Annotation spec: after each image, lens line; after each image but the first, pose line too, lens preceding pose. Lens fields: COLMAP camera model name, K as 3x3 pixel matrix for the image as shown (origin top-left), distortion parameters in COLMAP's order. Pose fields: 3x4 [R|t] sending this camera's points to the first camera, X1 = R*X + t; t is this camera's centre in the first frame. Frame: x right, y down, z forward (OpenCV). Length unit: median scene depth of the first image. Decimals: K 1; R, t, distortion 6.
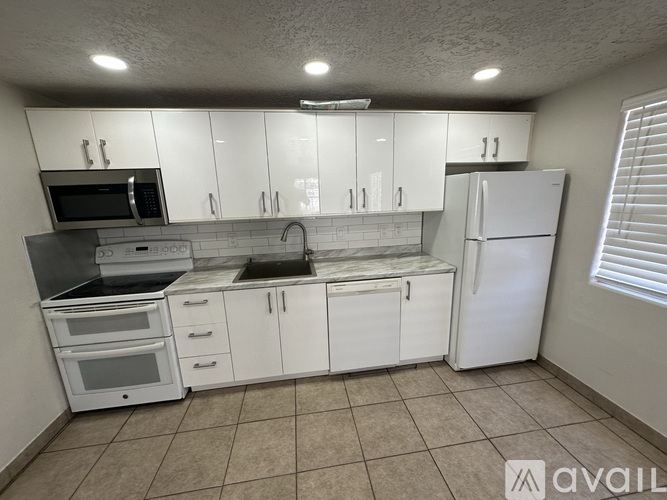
lens RADIAL K [[266.0, 0, 333.5], [0, 266.0, 250.0], [0, 0, 1]] dist [-0.002572, -0.000065]
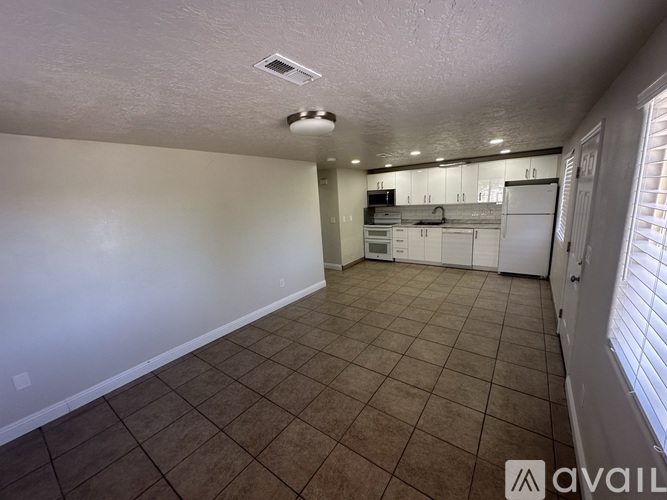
lens RADIAL K [[266.0, 0, 333.5], [0, 266.0, 250.0], [0, 0, 1]] dist [-0.002572, -0.000065]
pose [[0.714581, 0.130023, -0.687363, 1.202634], [-0.111396, 0.991187, 0.071688, 0.304354], [0.690627, 0.025342, 0.722767, -1.956166]]
